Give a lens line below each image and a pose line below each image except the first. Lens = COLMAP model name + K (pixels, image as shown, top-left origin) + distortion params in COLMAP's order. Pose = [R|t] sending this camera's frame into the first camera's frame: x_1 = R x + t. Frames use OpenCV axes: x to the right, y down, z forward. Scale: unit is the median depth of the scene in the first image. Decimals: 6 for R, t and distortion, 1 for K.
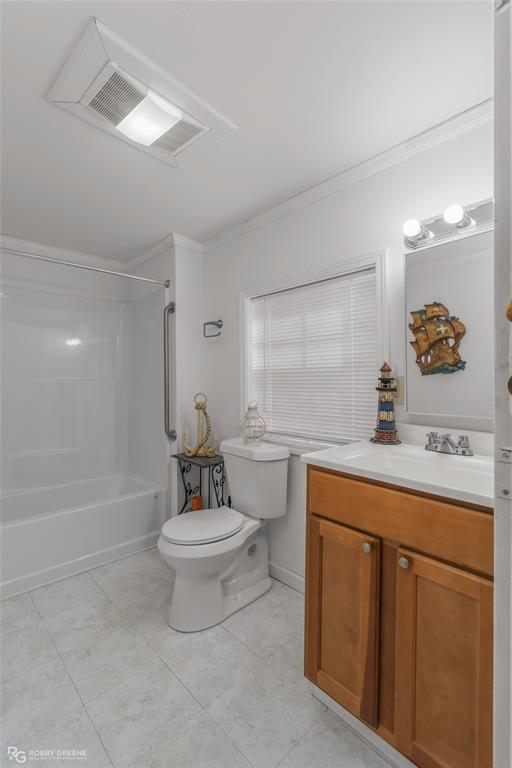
lens RADIAL K [[351.8, 0, 254.0], [0, 351.8, 381.8], [0, 0, 1]] dist [-0.004963, 0.002549]
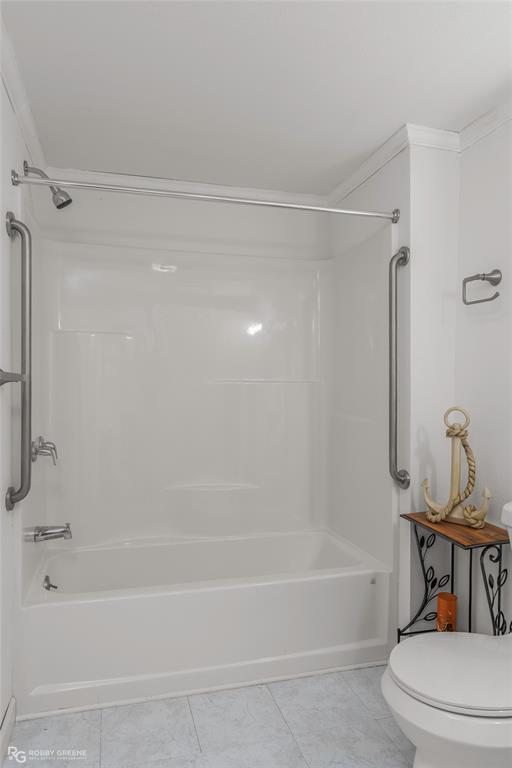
lens RADIAL K [[502.5, 0, 254.9], [0, 502.5, 383.6], [0, 0, 1]] dist [0.001175, 0.000880]
pose [[0.886004, 0.006506, -0.463632, -0.067128], [-0.006986, 0.999975, 0.000683, -0.002997], [0.463625, 0.002634, 0.886028, 0.164208]]
